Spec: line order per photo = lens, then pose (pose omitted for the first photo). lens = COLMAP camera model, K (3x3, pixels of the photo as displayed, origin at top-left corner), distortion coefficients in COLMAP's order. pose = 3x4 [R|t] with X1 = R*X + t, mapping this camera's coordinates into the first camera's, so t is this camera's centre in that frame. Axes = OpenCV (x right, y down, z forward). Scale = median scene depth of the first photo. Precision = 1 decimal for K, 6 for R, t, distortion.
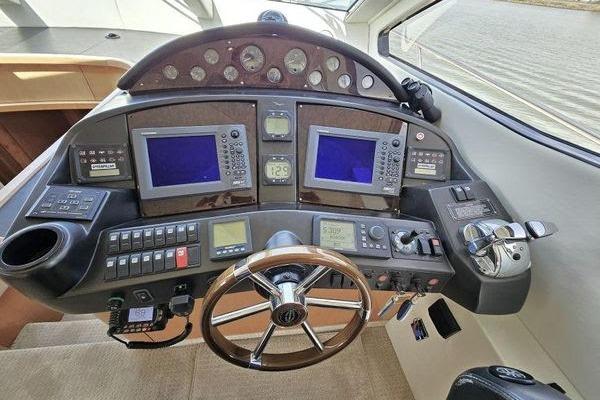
lens RADIAL K [[237.5, 0, 293.2], [0, 237.5, 198.0], [0, 0, 1]] dist [0.000372, 0.000043]
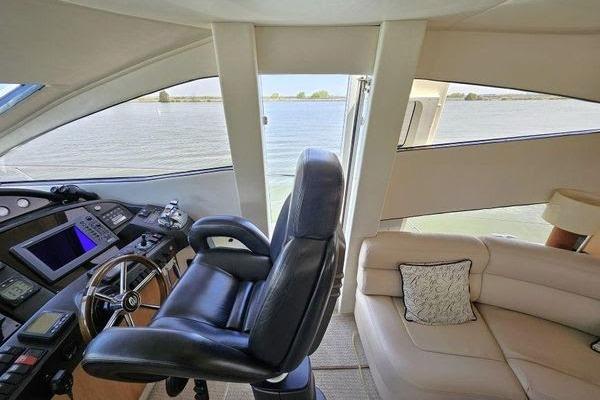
lens RADIAL K [[237.5, 0, 293.2], [0, 237.5, 198.0], [0, 0, 1]] dist [0.000372, 0.000043]
pose [[0.154683, -0.471376, 0.868262, -0.686401], [0.705716, 0.667752, 0.236794, 0.274109], [-0.691402, 0.576118, 0.435947, -0.723844]]
